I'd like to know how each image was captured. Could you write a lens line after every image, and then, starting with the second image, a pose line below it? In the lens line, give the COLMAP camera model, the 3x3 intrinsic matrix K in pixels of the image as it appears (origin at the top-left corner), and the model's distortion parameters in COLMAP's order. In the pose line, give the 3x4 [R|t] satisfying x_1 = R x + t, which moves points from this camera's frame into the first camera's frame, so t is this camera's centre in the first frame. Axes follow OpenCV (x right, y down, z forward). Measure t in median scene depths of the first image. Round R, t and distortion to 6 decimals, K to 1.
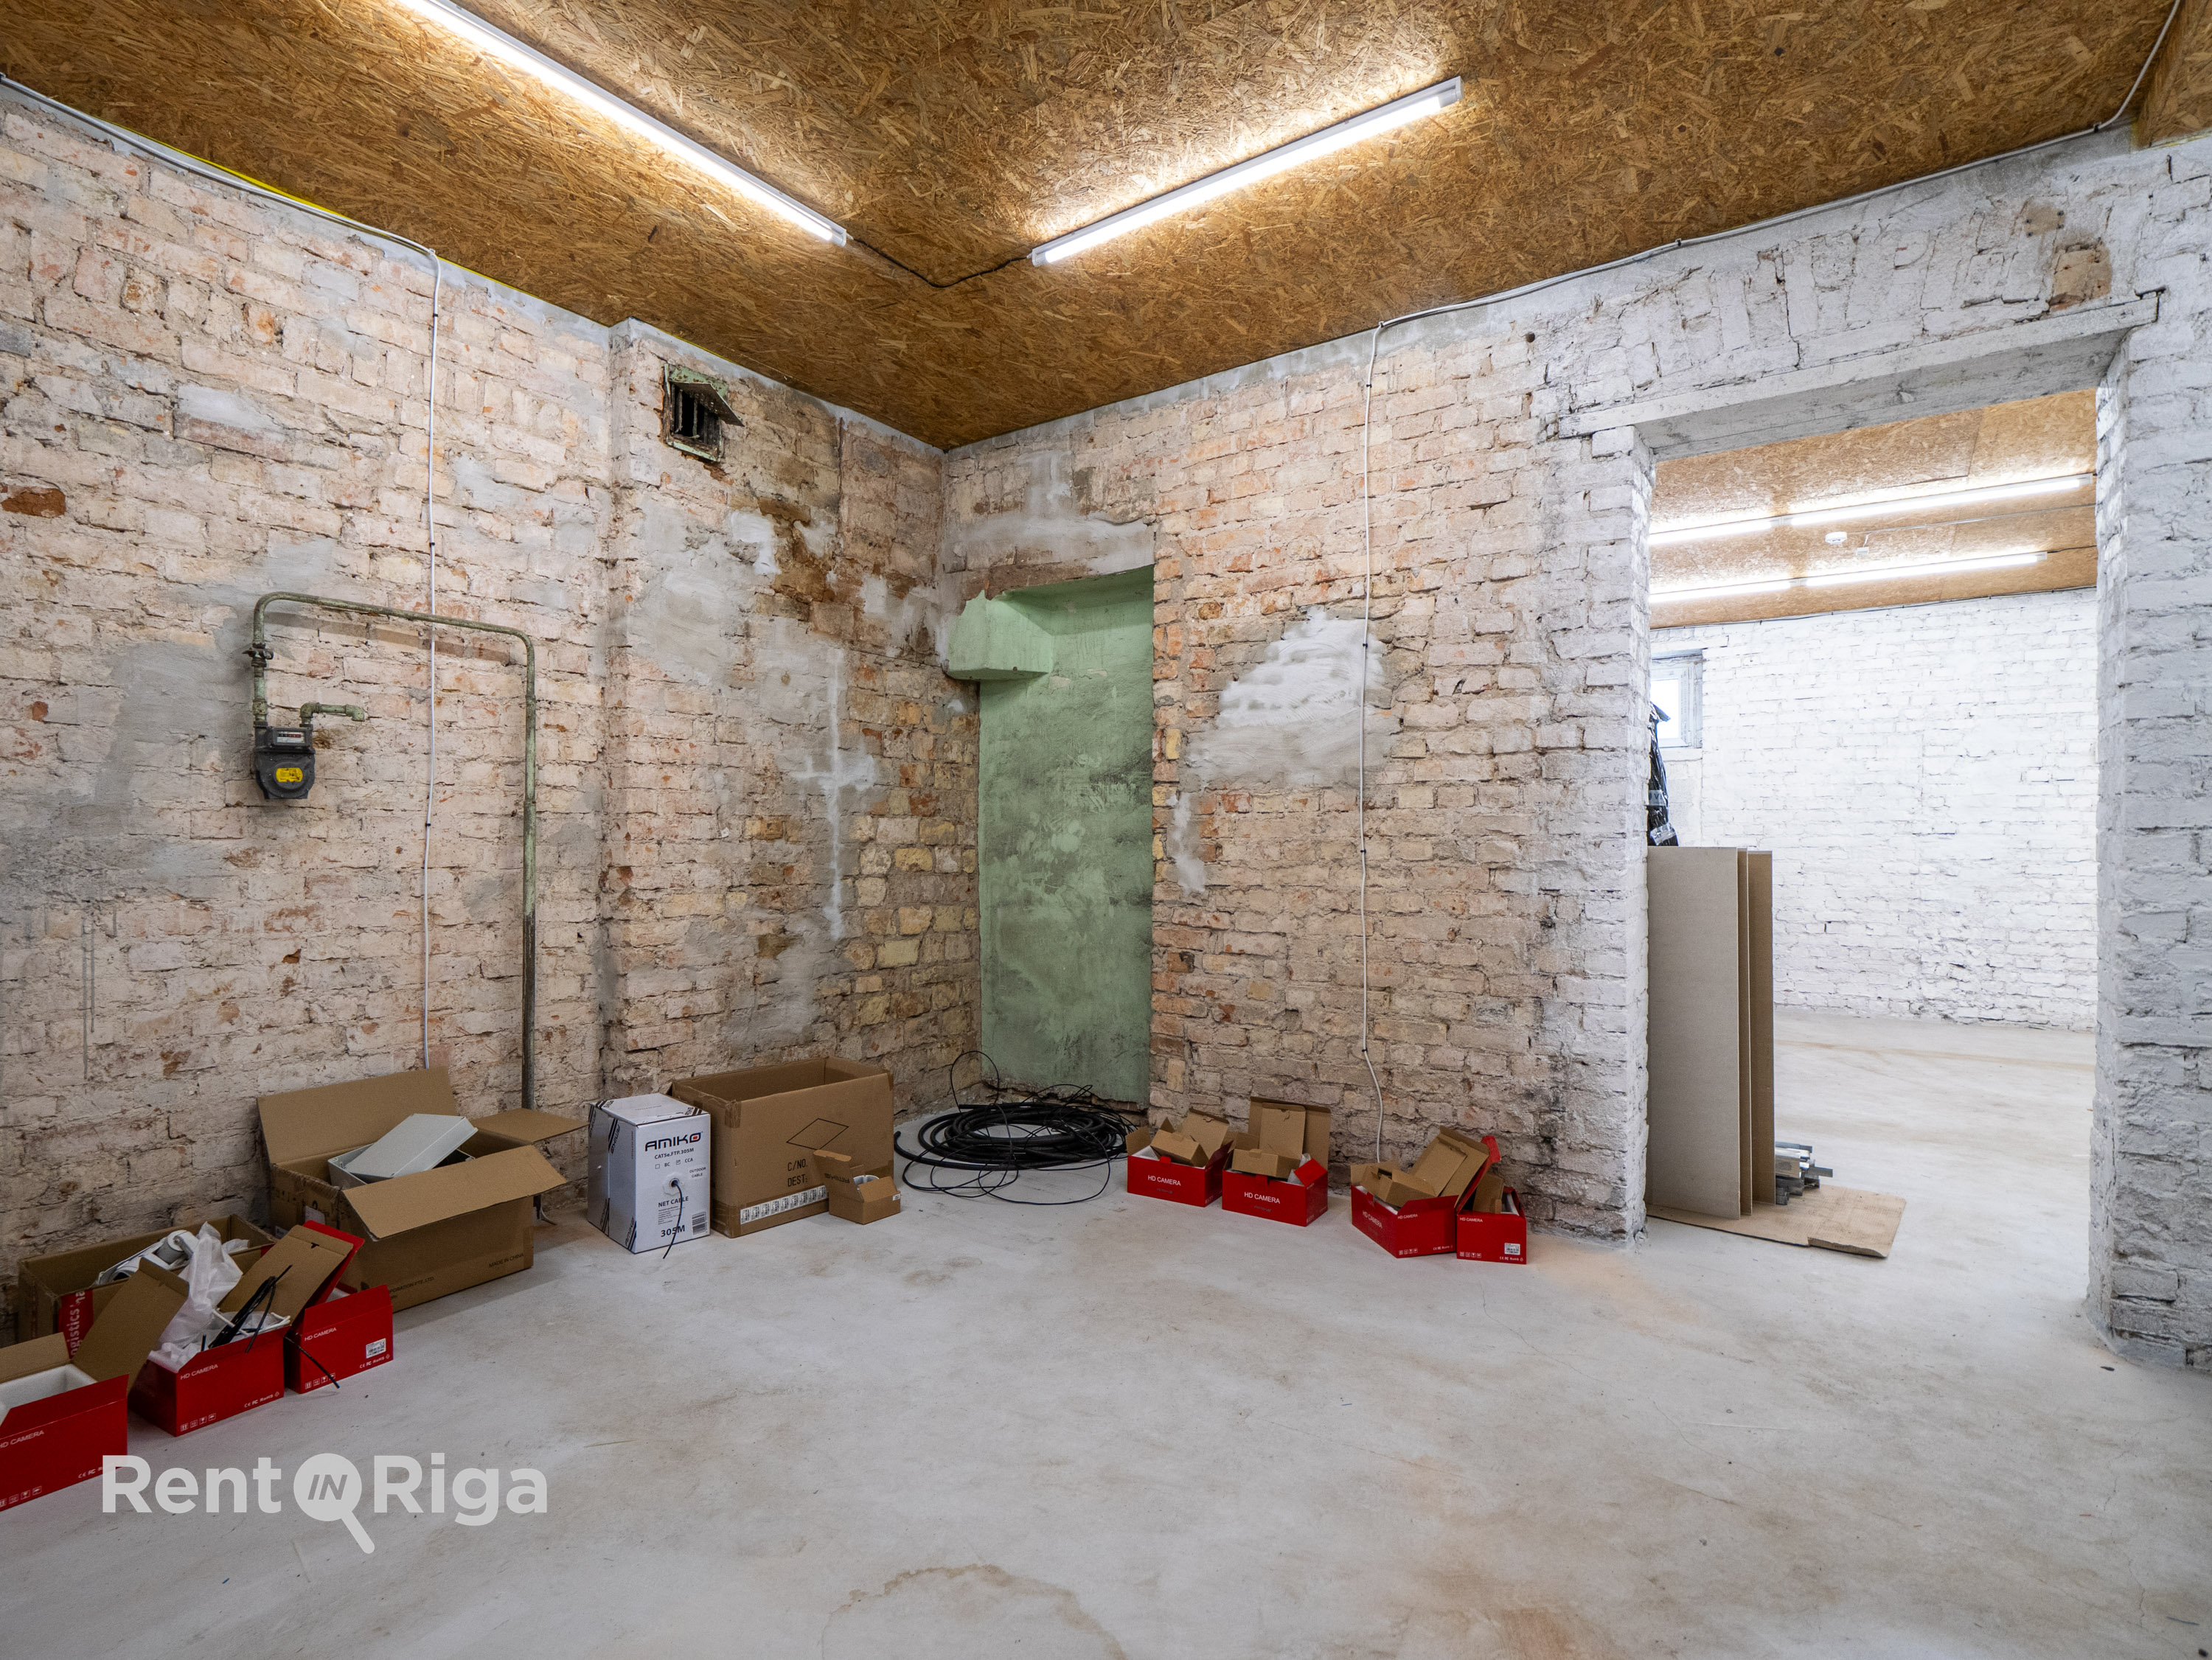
lens RADIAL K [[1103.4, 0, 1048.1], [0, 1103.4, 837.9], [0, 0, 1]] dist [-0.018725, -0.000383]
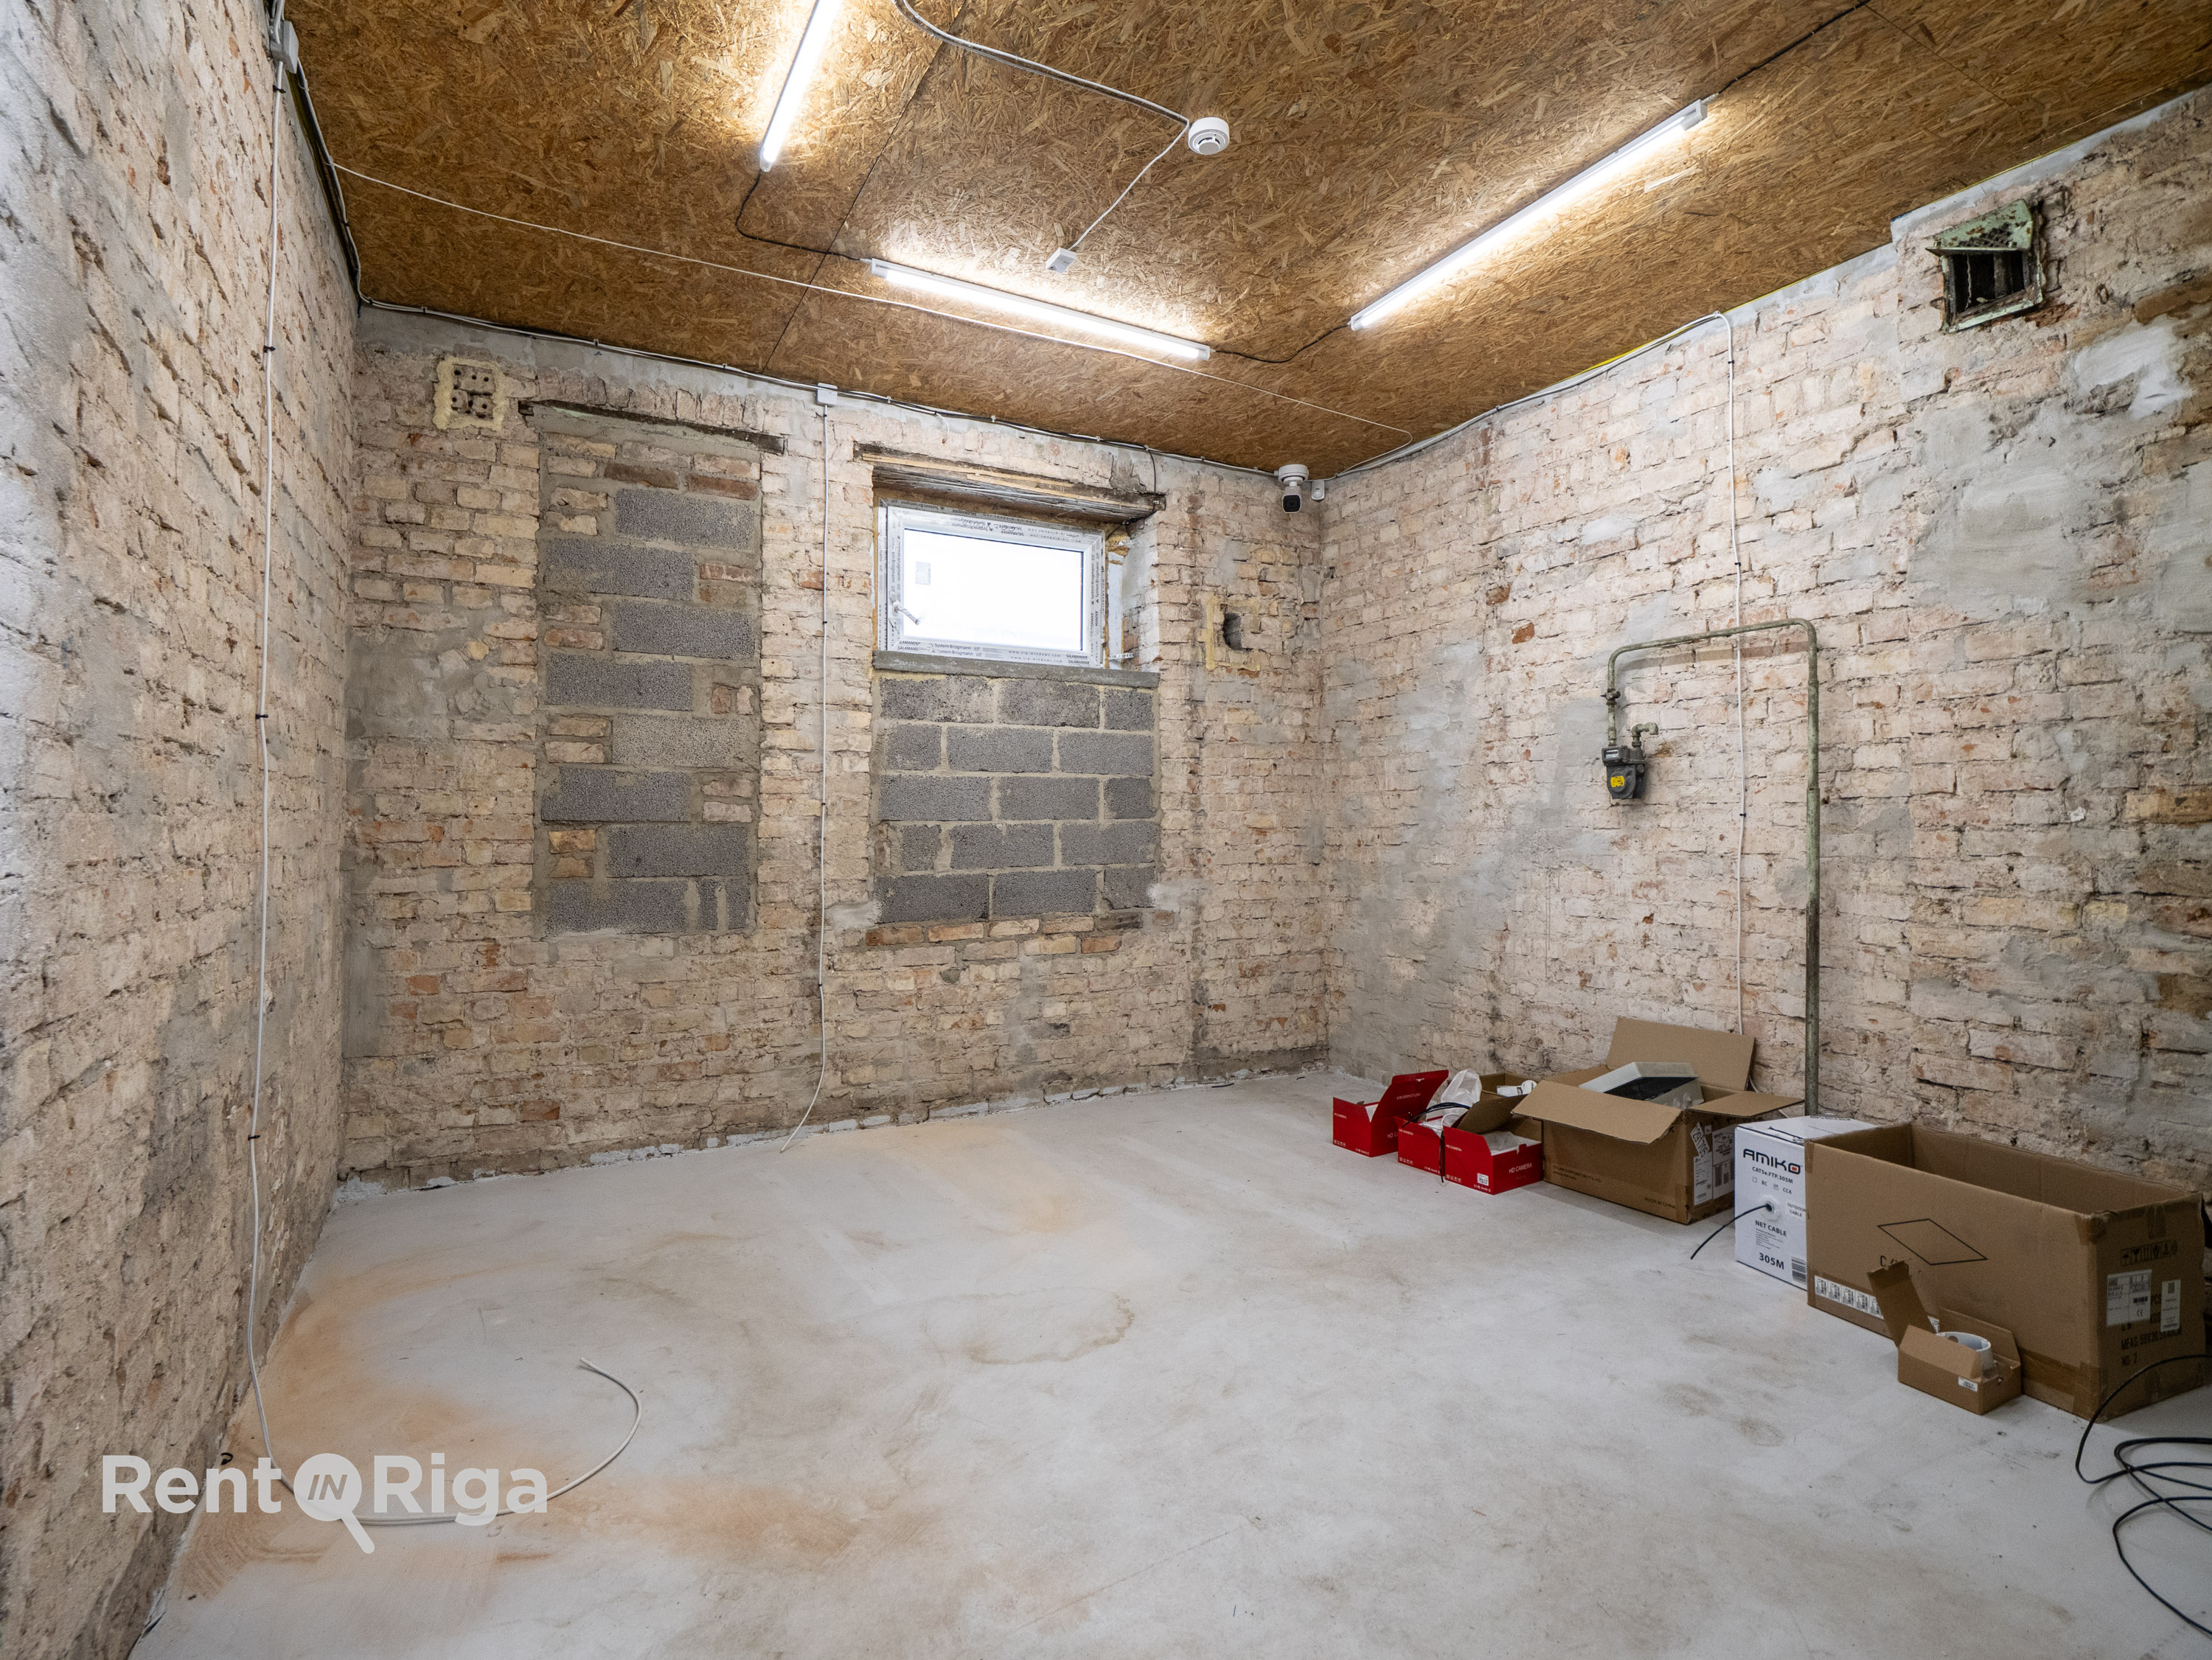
lens RADIAL K [[1071.5, 0, 1138.2], [0, 1071.5, 784.3], [0, 0, 1]] dist [-0.002369, -0.000191]
pose [[-0.389671, -0.045231, -0.919843, 0.663523], [0.003775, 0.998706, -0.050709, 0.009582], [0.920946, -0.023232, -0.388997, 0.845142]]
